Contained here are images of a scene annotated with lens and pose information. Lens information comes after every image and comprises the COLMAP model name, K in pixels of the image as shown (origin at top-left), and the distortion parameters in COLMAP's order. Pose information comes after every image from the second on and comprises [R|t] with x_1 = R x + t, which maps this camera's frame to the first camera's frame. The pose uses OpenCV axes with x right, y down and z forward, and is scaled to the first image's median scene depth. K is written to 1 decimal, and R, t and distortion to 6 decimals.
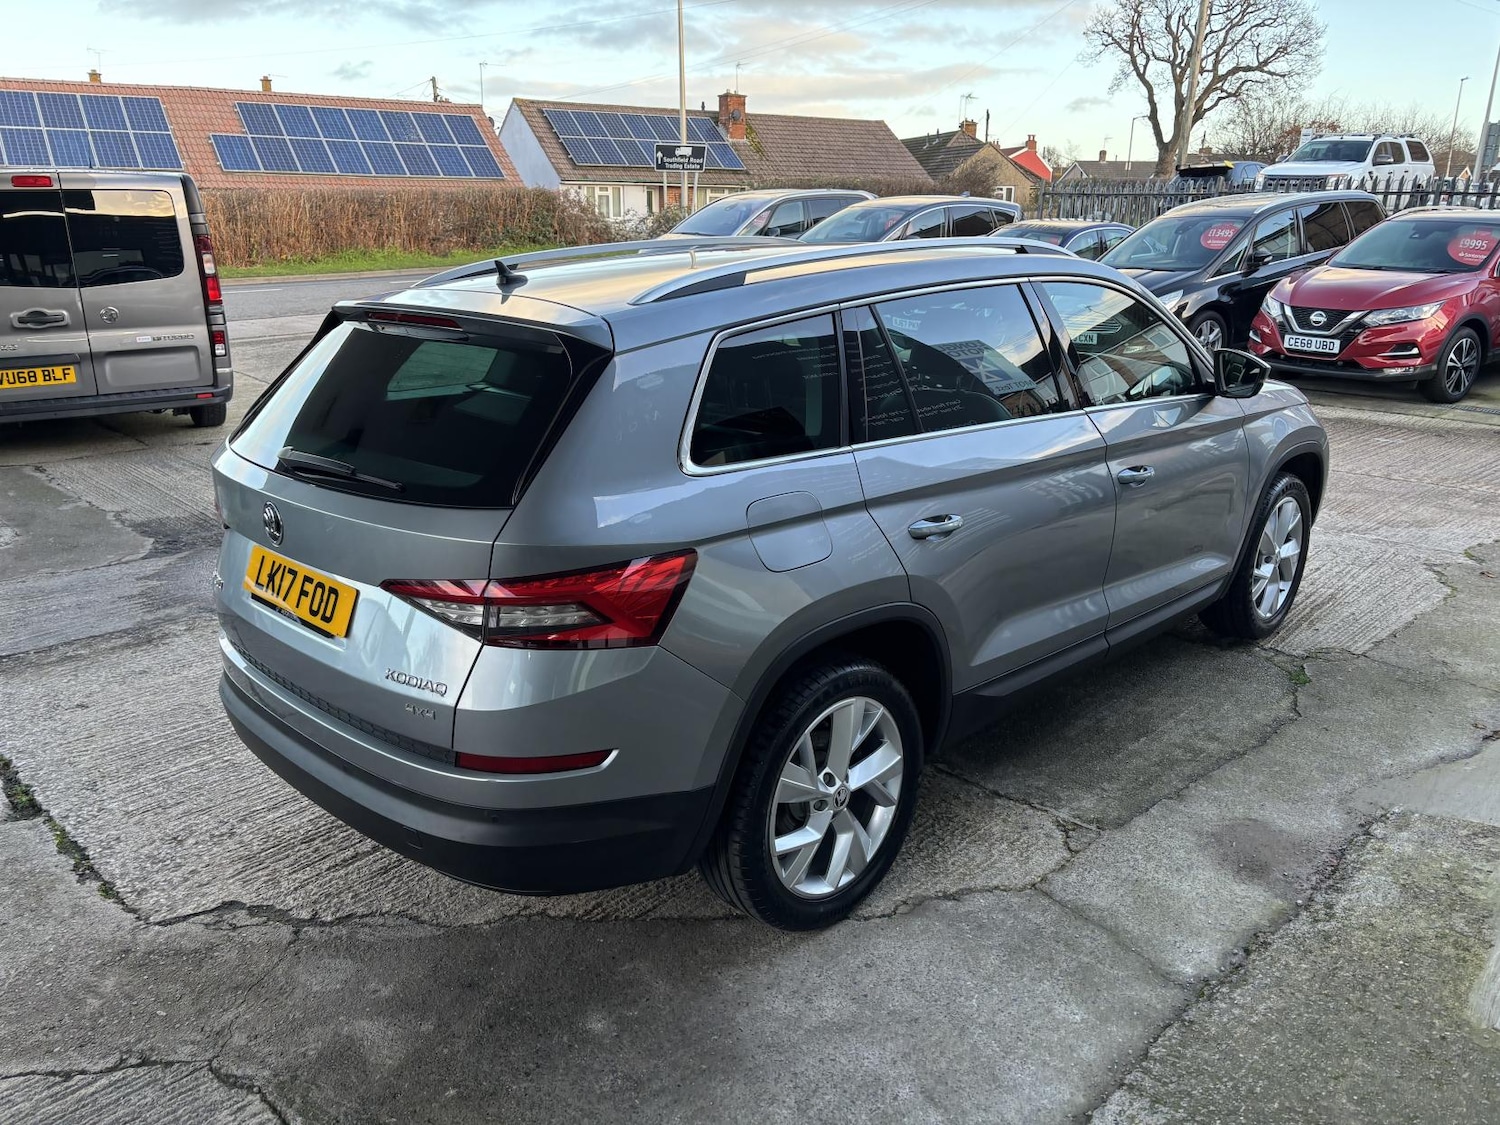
lens RADIAL K [[1133.7, 0, 747.1], [0, 1133.7, 563.4], [0, 0, 1]] dist [0.048879, -0.053790]
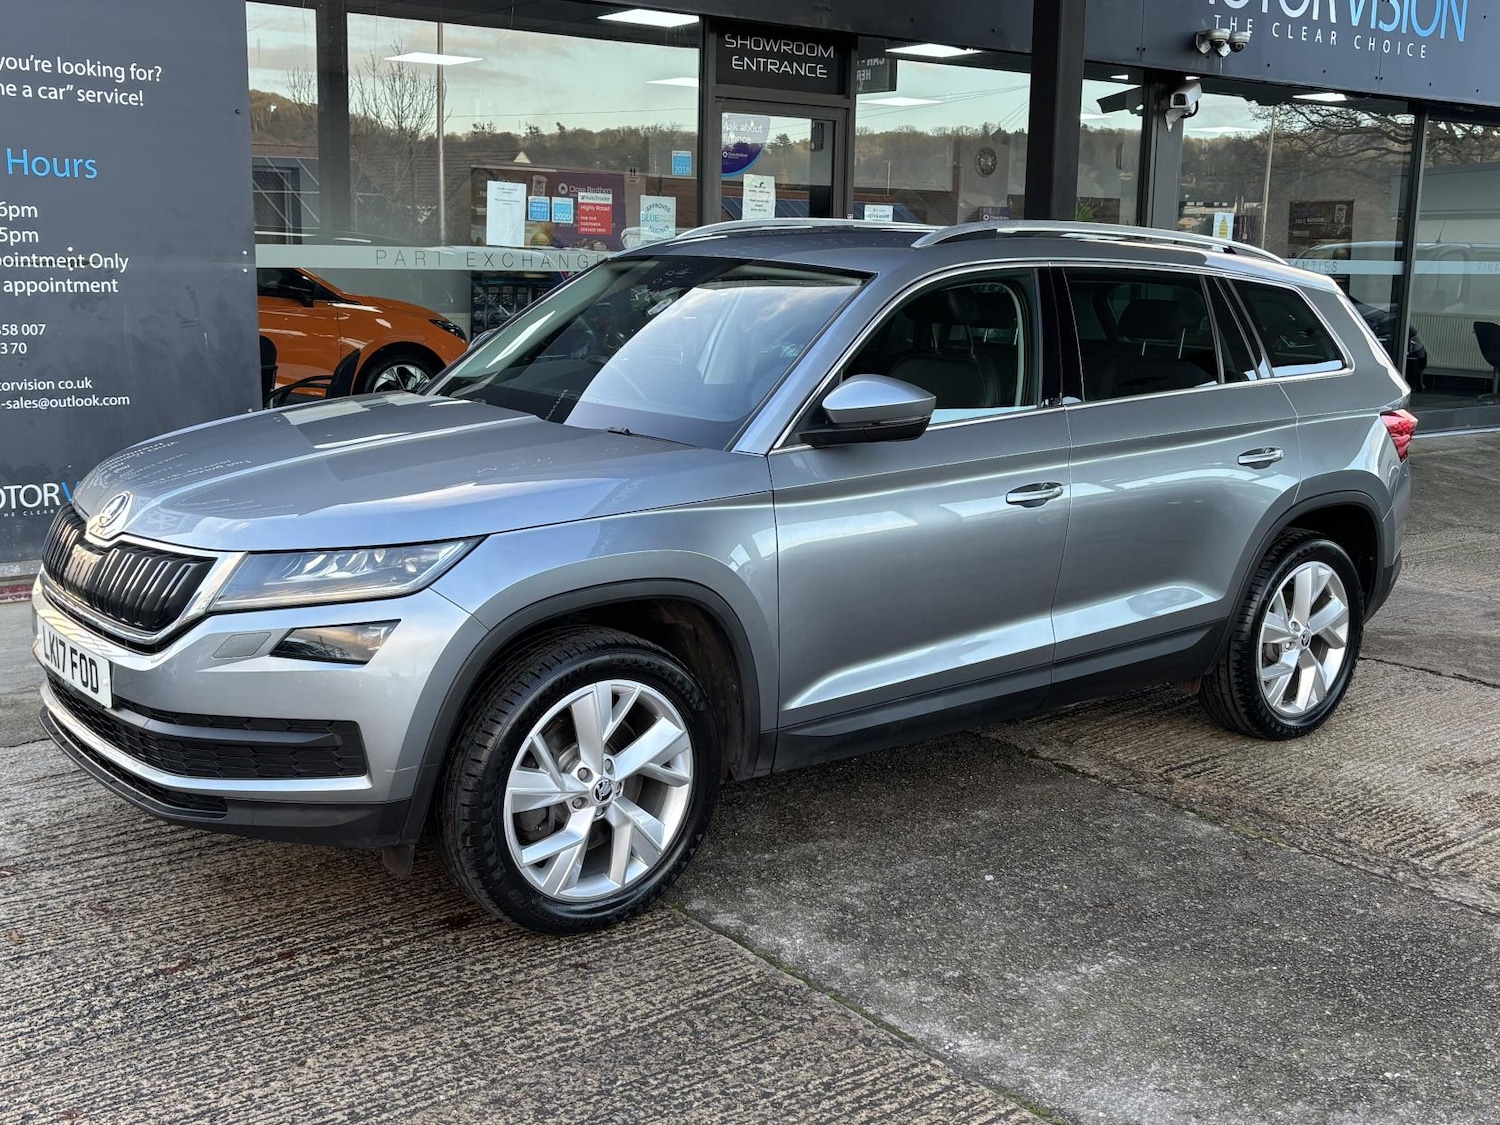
lens RADIAL K [[1665.0, 0, 737.1], [0, 1665.0, 562.7], [0, 0, 1]] dist [0.019875, 0.000000]
pose [[-0.991951, -0.042511, 0.119272, 0.057607], [0.018250, 0.884121, 0.466901, -0.750681], [-0.125299, 0.465319, -0.876229, 2.602173]]
